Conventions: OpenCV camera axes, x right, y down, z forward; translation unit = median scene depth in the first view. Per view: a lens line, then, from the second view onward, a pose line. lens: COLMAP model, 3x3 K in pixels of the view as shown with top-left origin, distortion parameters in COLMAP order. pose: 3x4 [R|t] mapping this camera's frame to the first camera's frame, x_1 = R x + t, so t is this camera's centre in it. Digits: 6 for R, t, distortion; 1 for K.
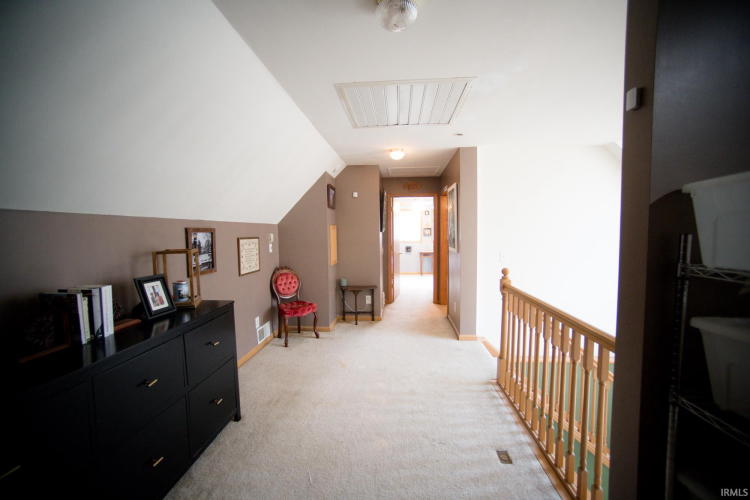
lens RADIAL K [[303.0, 0, 373.4], [0, 303.0, 251.9], [0, 0, 1]] dist [-0.026834, 0.001457]
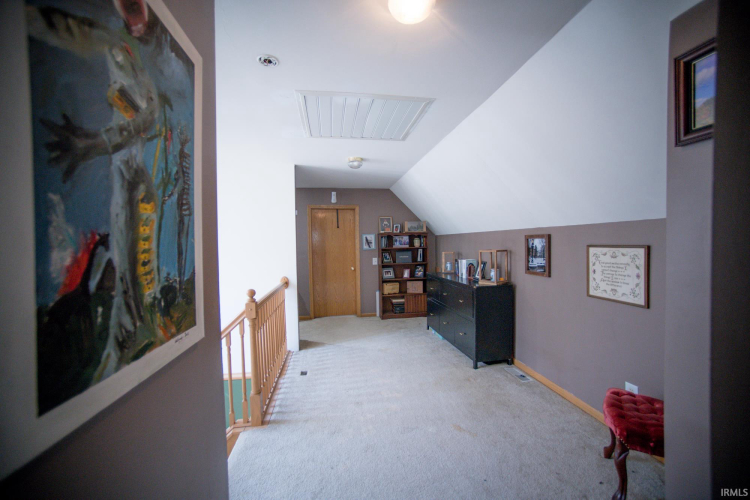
lens RADIAL K [[303.0, 0, 374.1], [0, 303.0, 250.0], [0, 0, 1]] dist [-0.026834, 0.001457]
pose [[-0.973636, 0.037116, -0.225066, 0.288729], [0.016878, 0.995691, 0.091184, -0.134805], [0.227481, 0.084981, -0.970067, 1.949180]]
